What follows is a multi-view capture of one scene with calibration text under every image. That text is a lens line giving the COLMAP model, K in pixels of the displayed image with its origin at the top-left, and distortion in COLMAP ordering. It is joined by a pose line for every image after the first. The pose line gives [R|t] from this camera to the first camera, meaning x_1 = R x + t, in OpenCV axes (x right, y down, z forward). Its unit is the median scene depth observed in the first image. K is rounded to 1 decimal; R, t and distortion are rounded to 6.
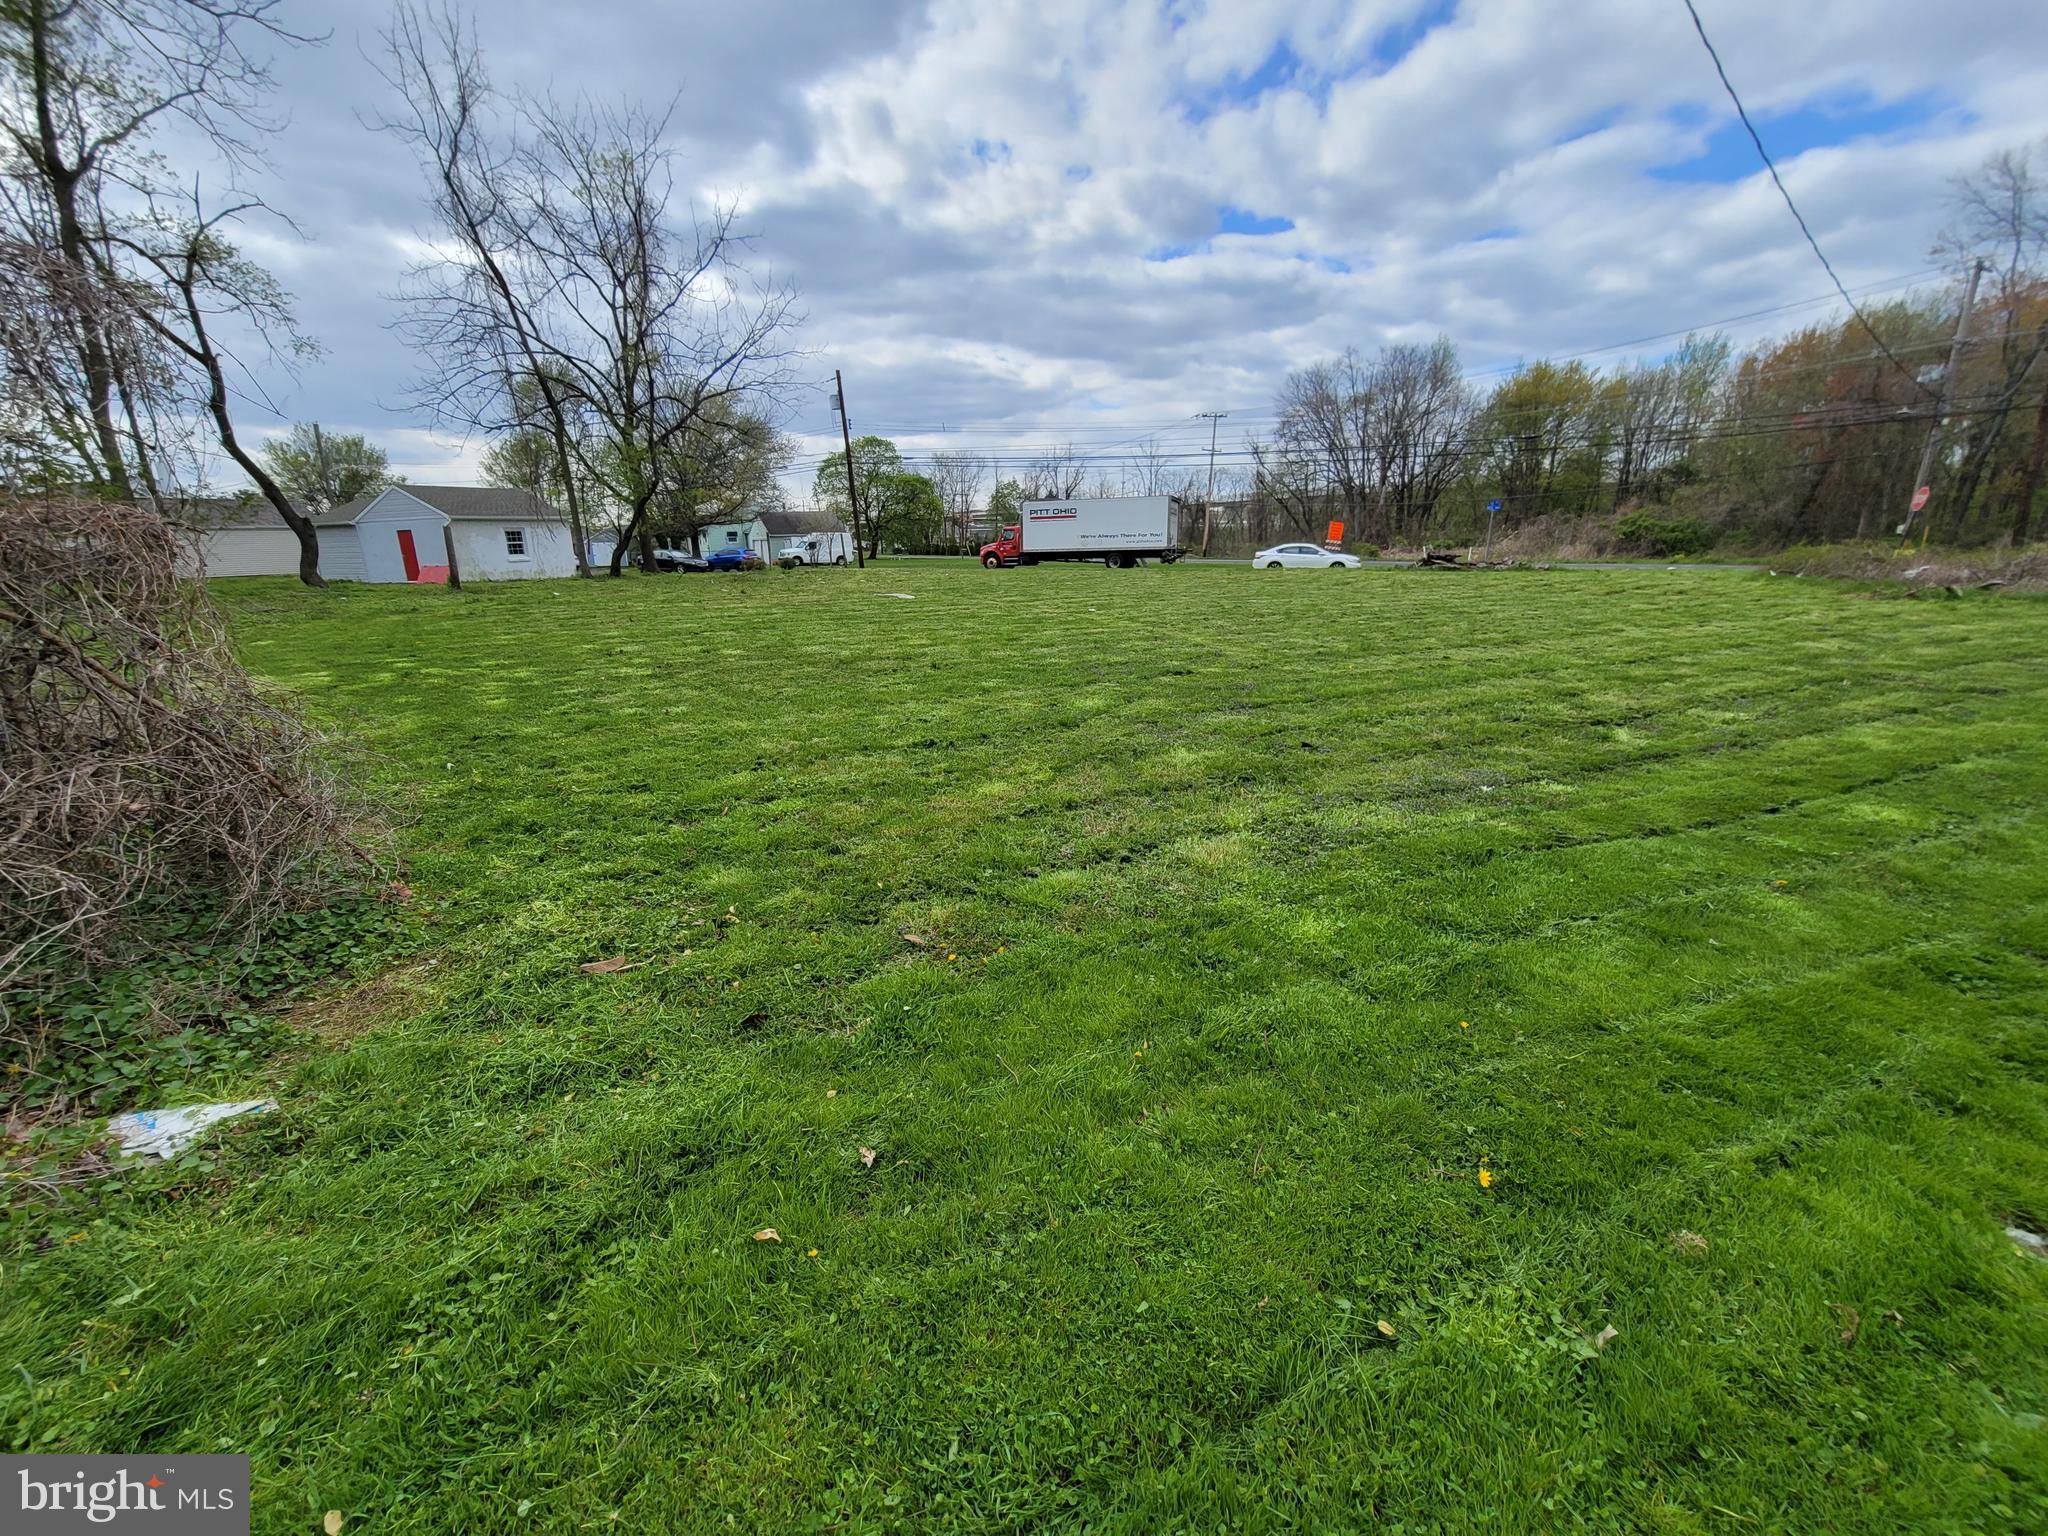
lens RADIAL K [[836.4, 0, 1020.0], [0, 836.4, 783.3], [0, 0, 1]] dist [-0.010573, 0.003095]
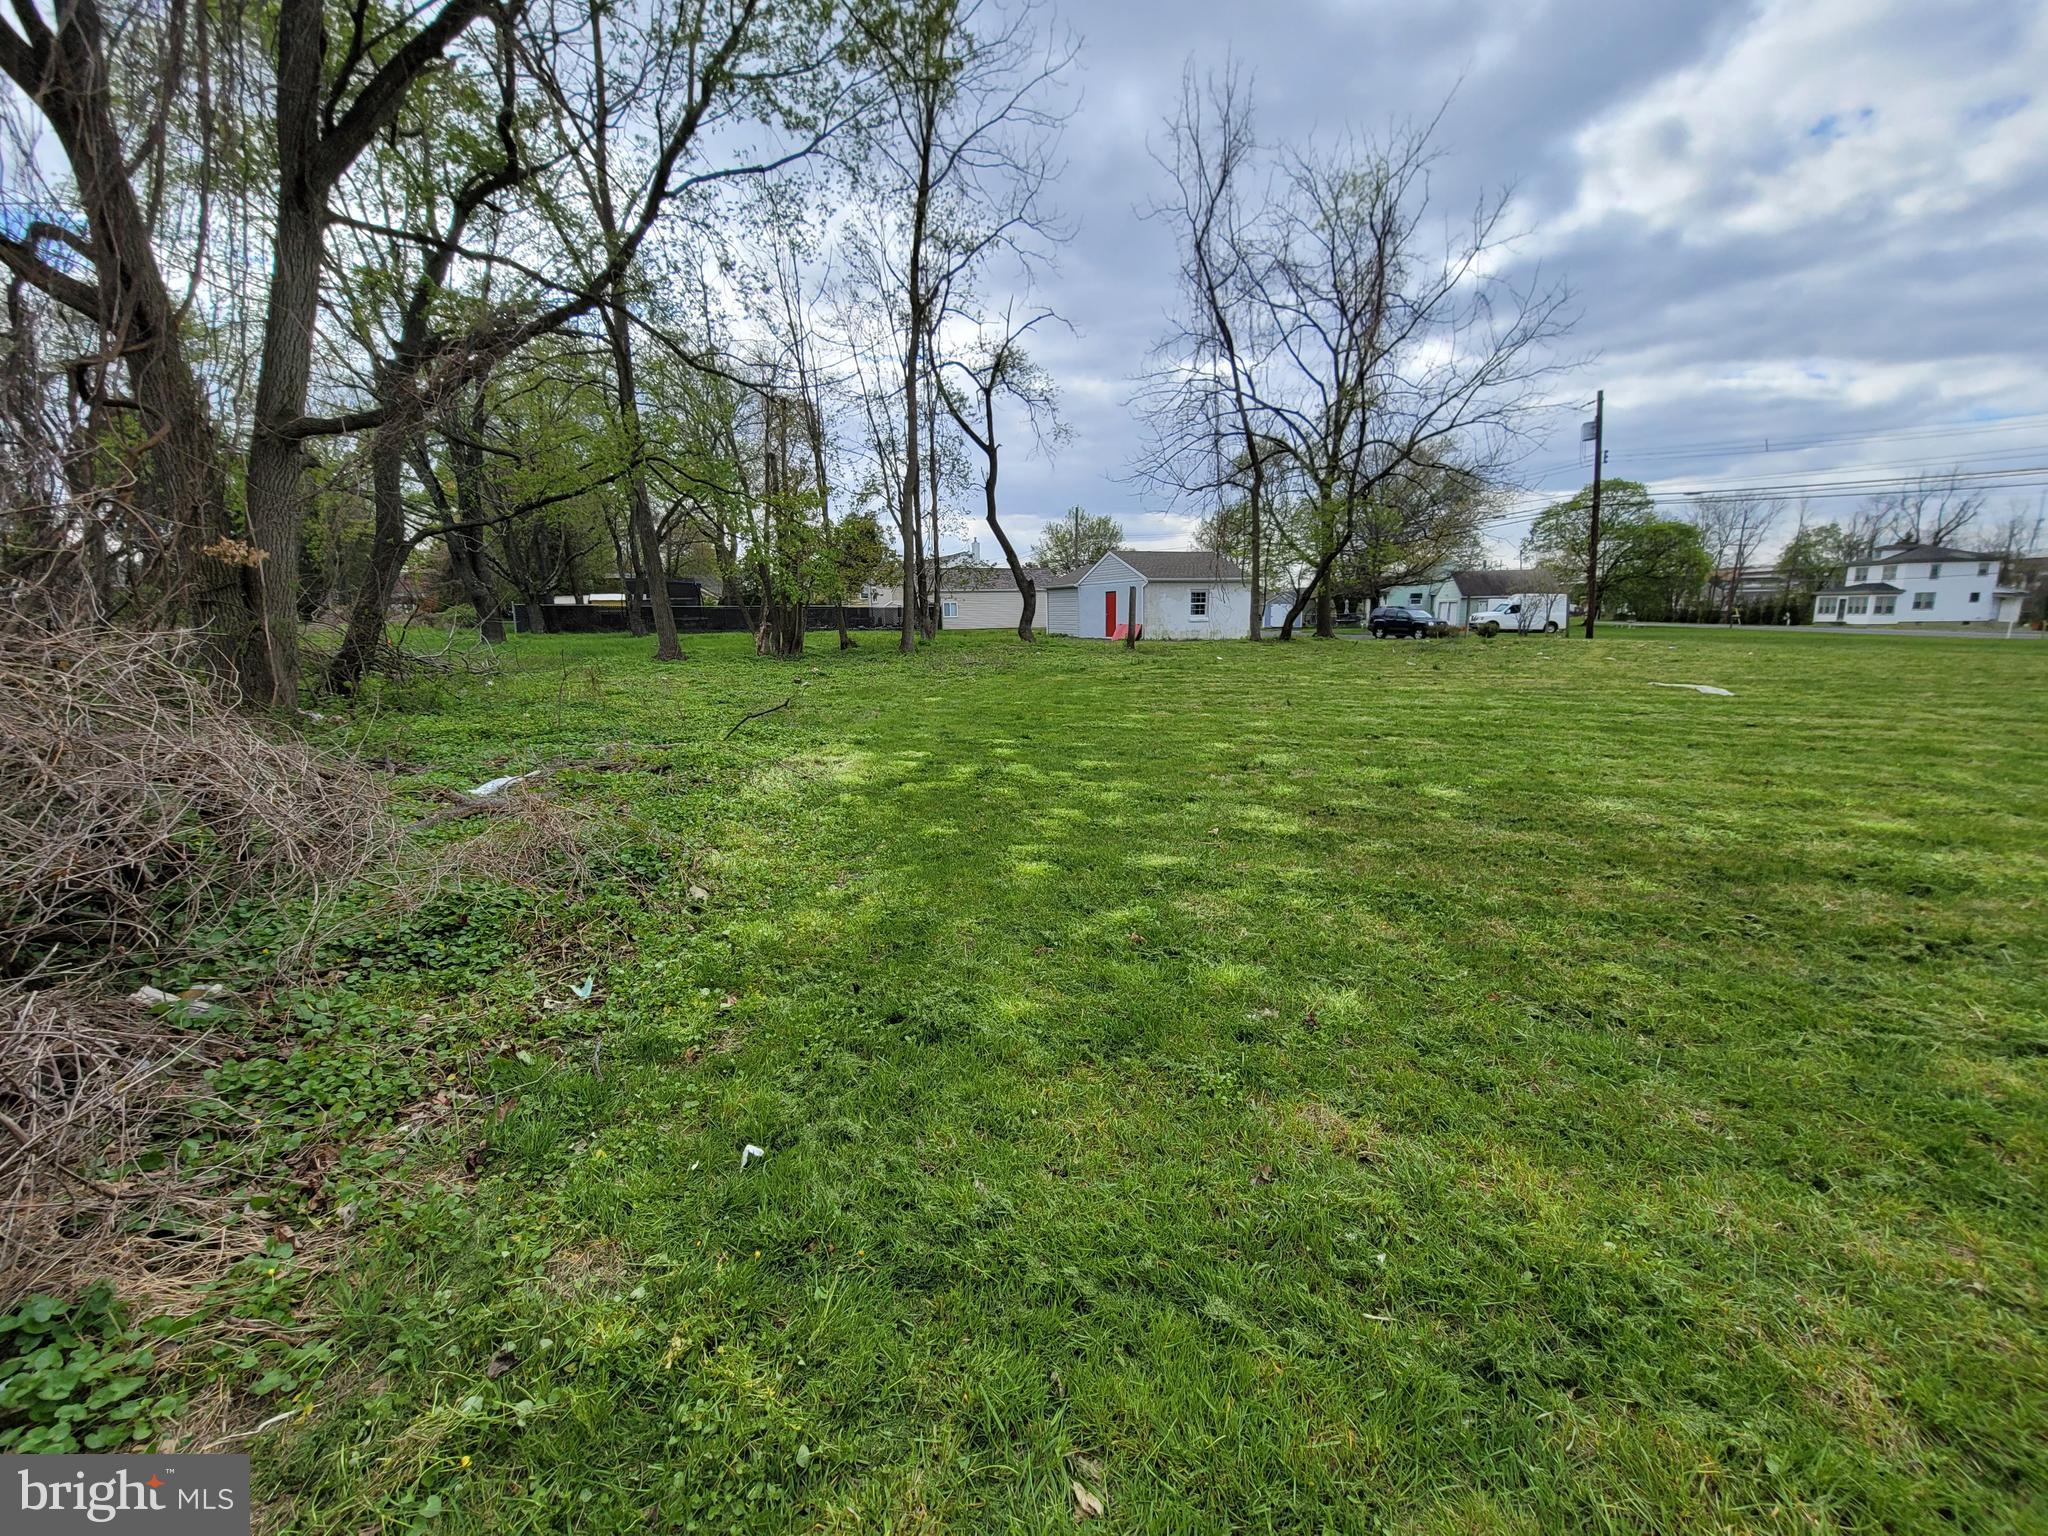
lens RADIAL K [[836.4, 0, 1020.5], [0, 836.4, 766.3], [0, 0, 1]] dist [-0.010573, 0.003095]
pose [[0.734673, 0.132163, -0.665424, -0.074306], [-0.191659, 0.981320, -0.016699, -0.043874], [0.650786, 0.139802, 0.746279, 0.155440]]
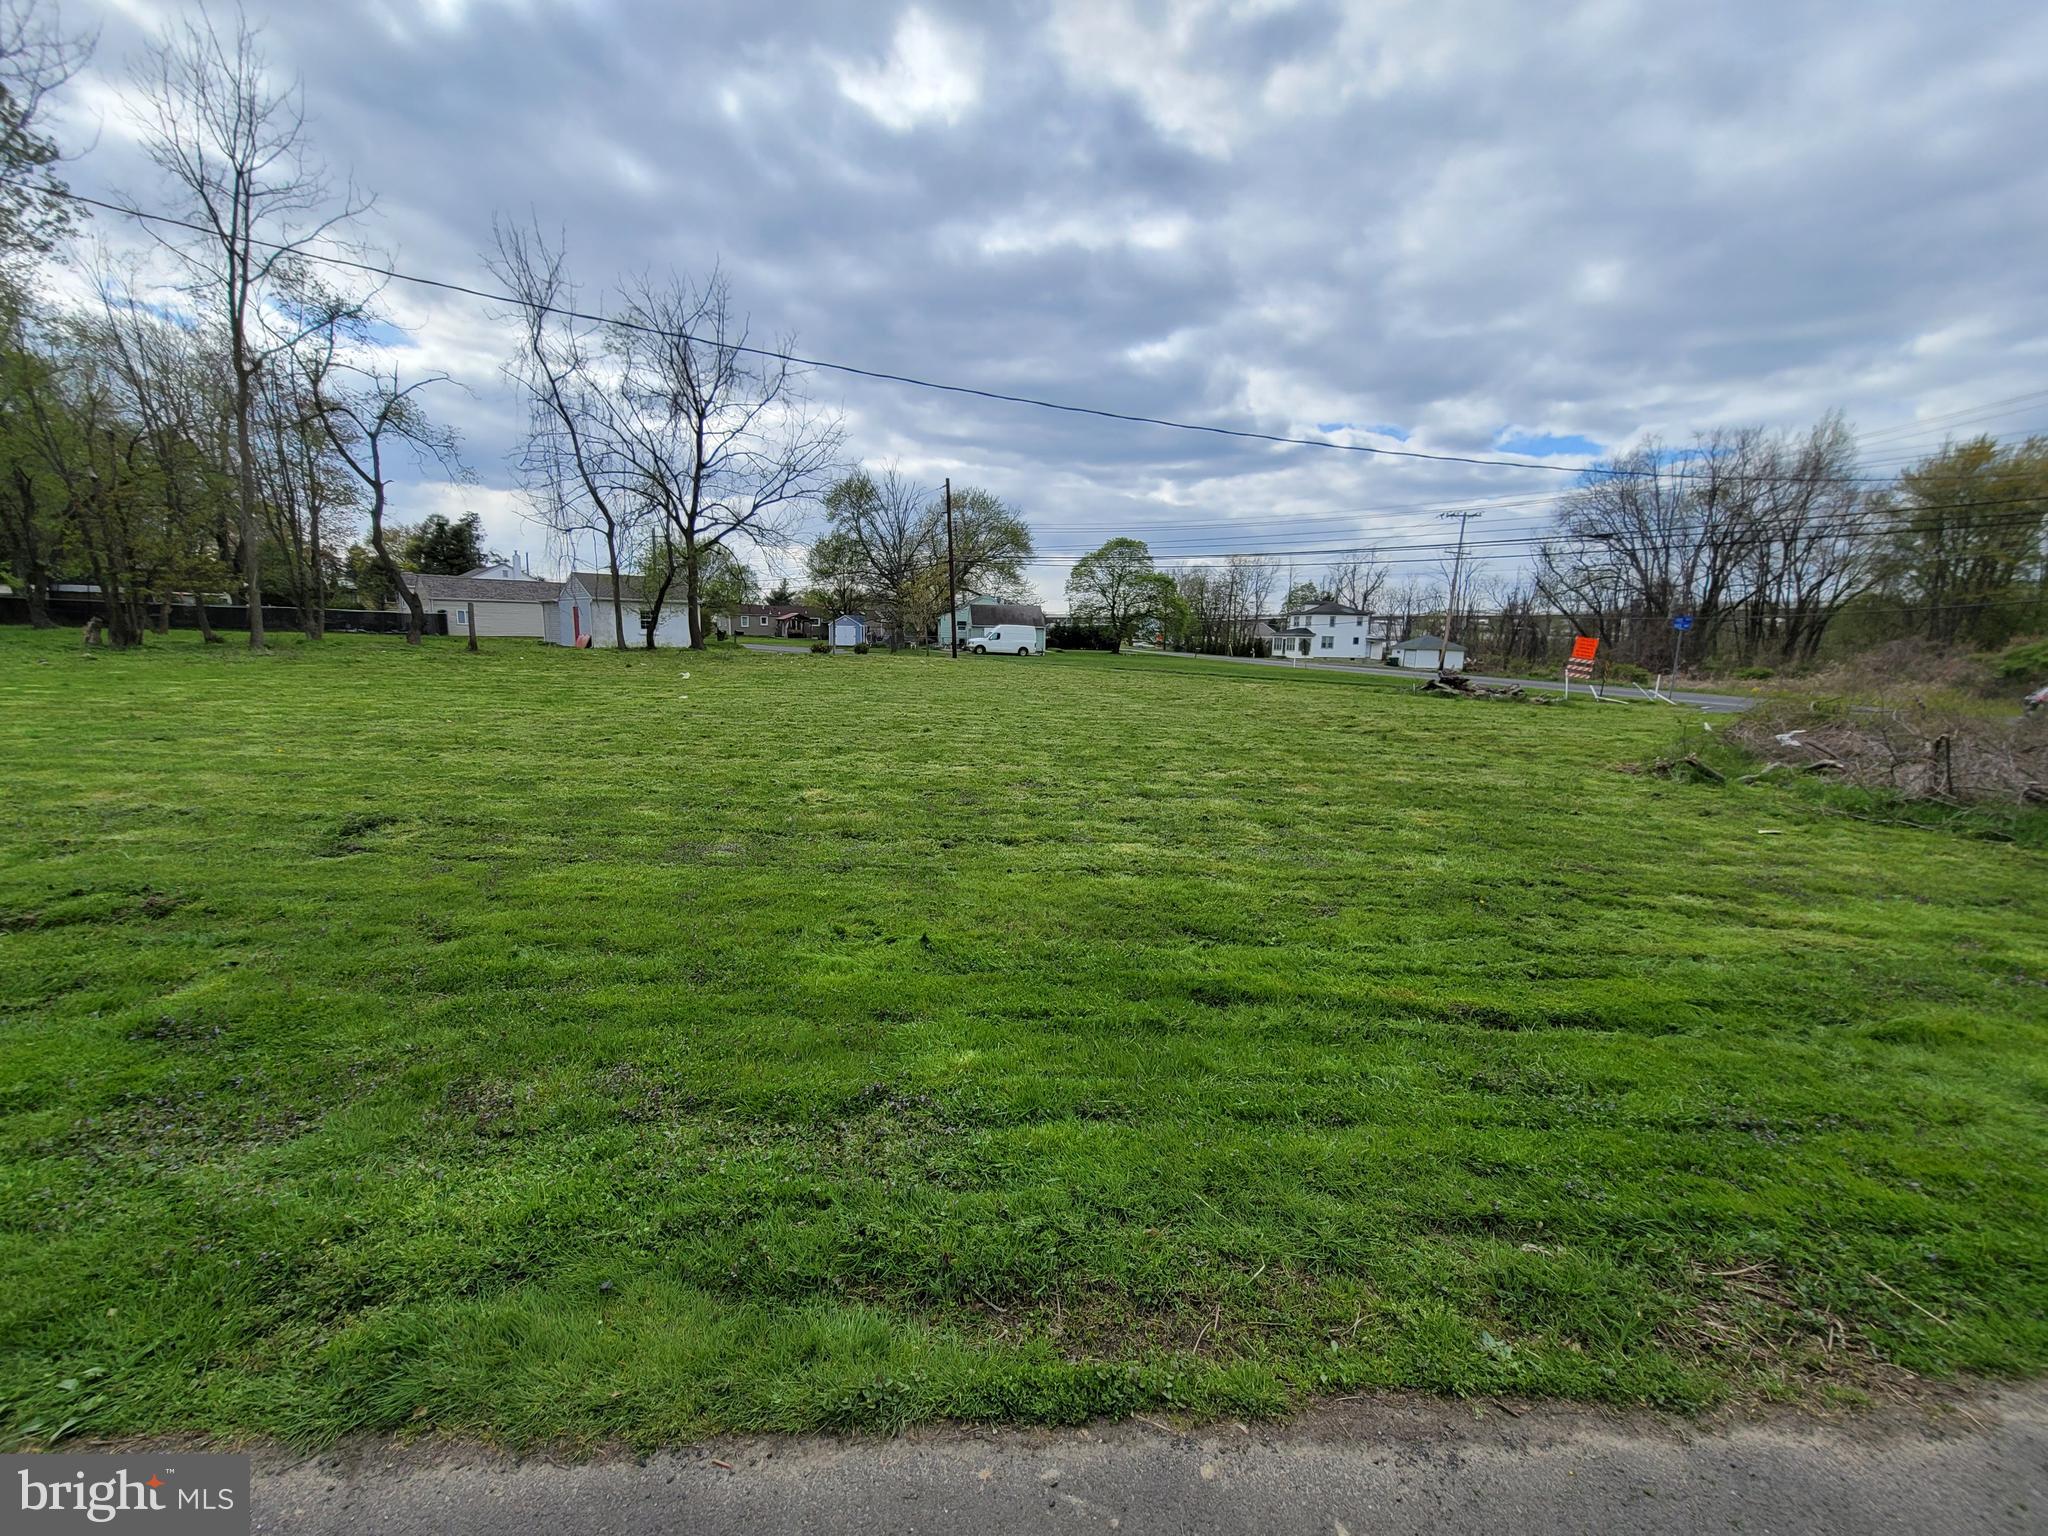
lens RADIAL K [[836.4, 0, 1028.8], [0, 836.4, 781.9], [0, 0, 1]] dist [-0.010573, 0.003095]
pose [[0.906295, 0.115122, -0.406665, 0.518748], [-0.159596, 0.984169, -0.077071, -0.058519], [0.391354, 0.134751, 0.910321, 0.155433]]
